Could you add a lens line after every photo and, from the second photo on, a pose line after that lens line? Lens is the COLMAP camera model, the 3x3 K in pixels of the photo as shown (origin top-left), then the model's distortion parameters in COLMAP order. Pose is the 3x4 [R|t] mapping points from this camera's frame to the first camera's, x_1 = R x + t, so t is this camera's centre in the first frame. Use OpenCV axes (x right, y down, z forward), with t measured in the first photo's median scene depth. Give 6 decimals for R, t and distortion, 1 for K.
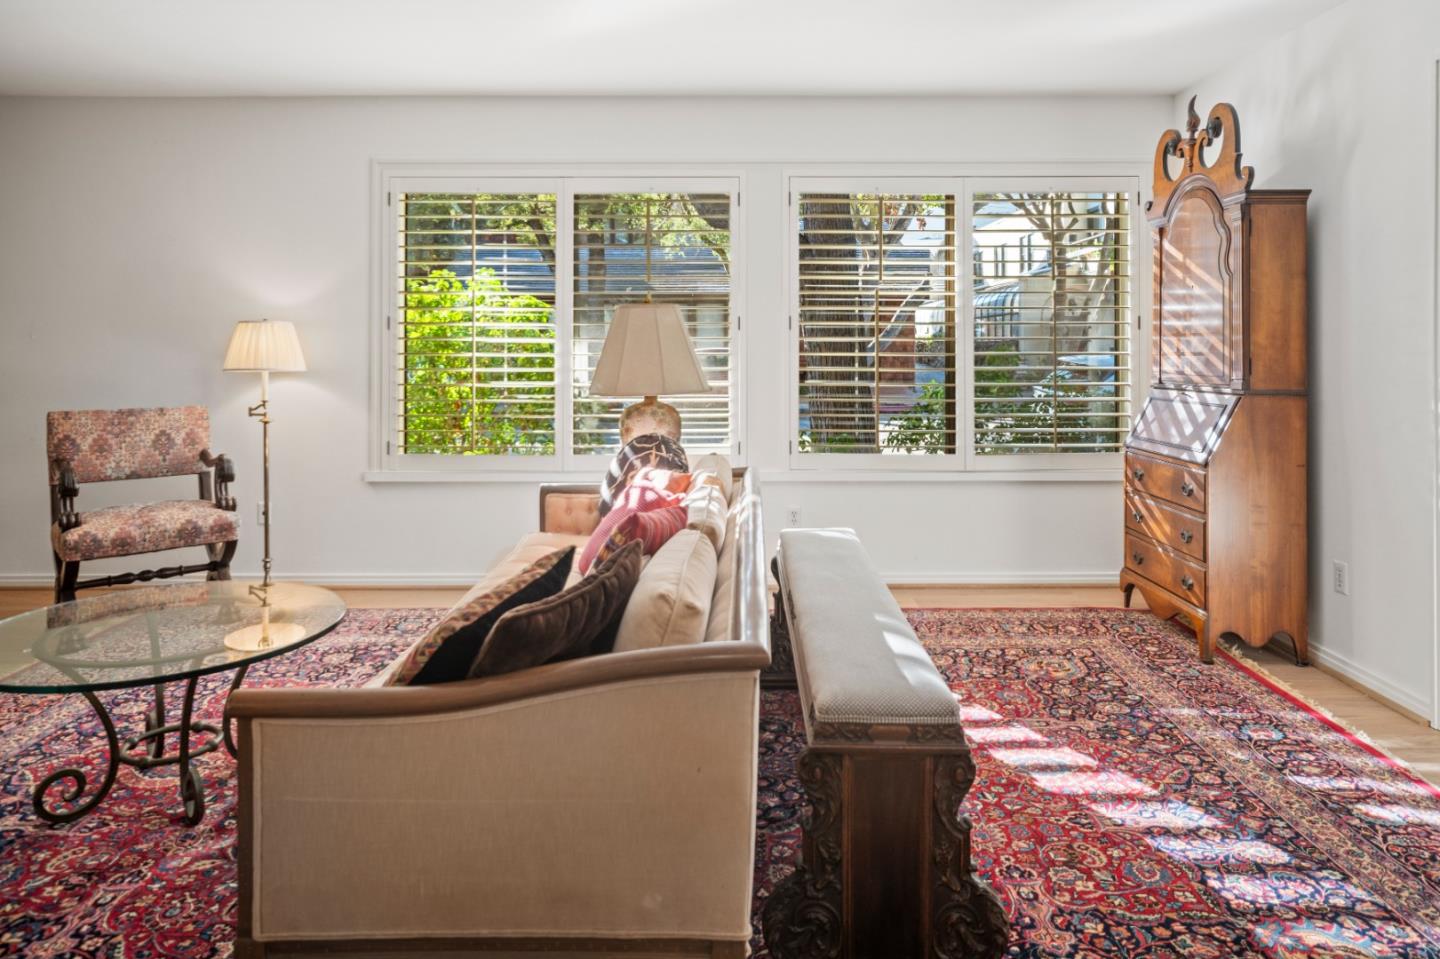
lens RADIAL K [[942.7, 0, 722.6], [0, 942.7, 351.4], [0, 0, 1]] dist [-0.003184, 0.018299]
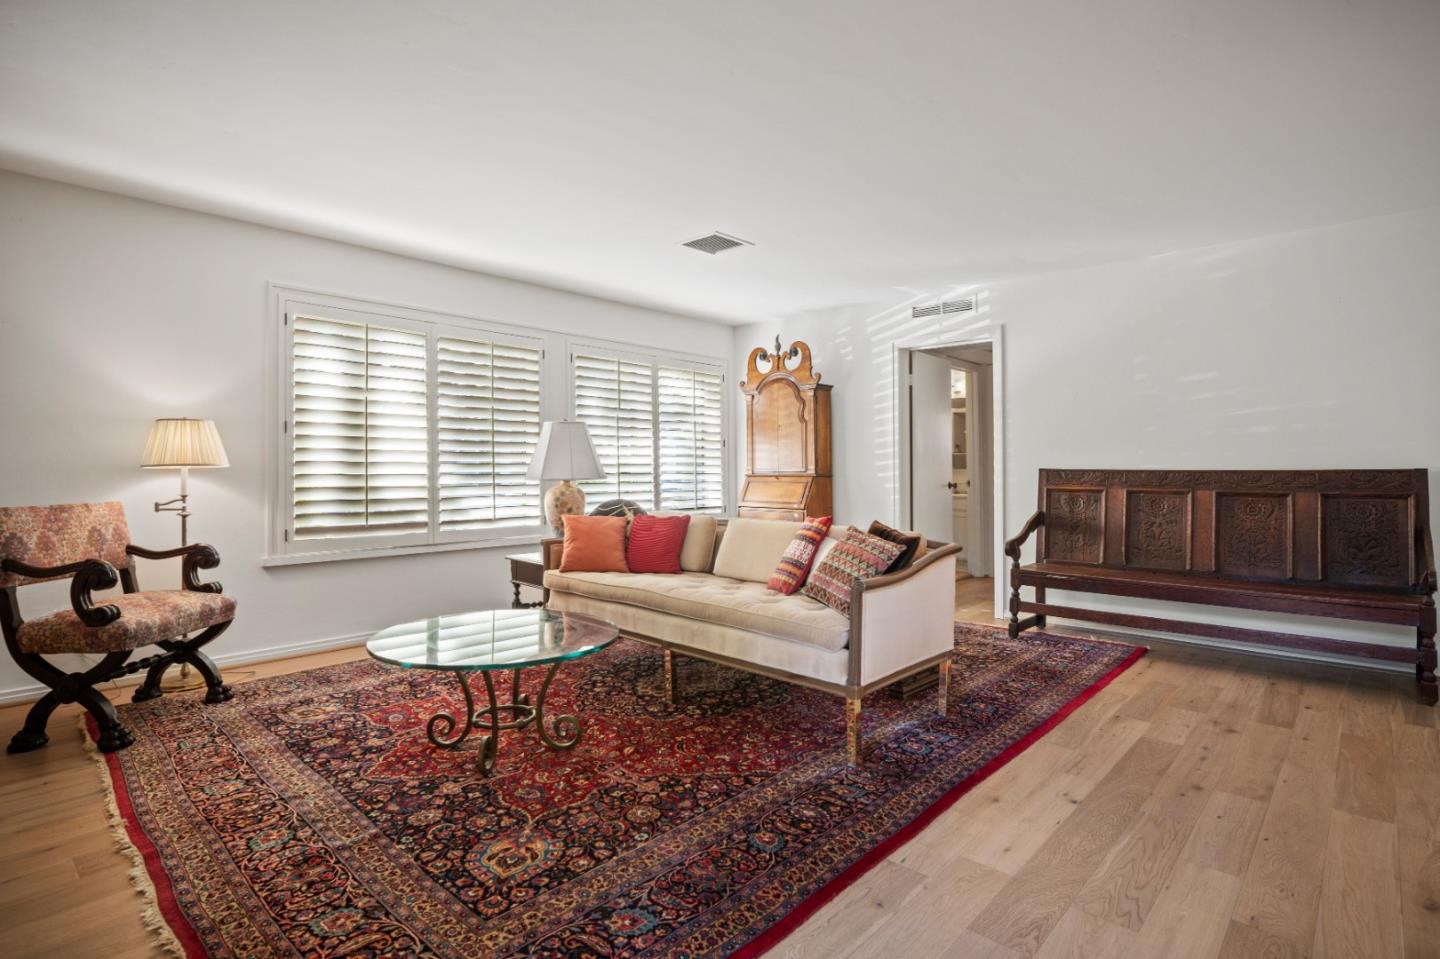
lens RADIAL K [[736.4, 0, 725.8], [0, 736.4, 465.7], [0, 0, 1]] dist [-0.008020, 0.005501]
pose [[0.666011, 0.004298, 0.745930, -0.783997], [0.003647, 0.999953, -0.009018, 0.032872], [-0.745933, 0.008727, 0.665964, 0.010454]]
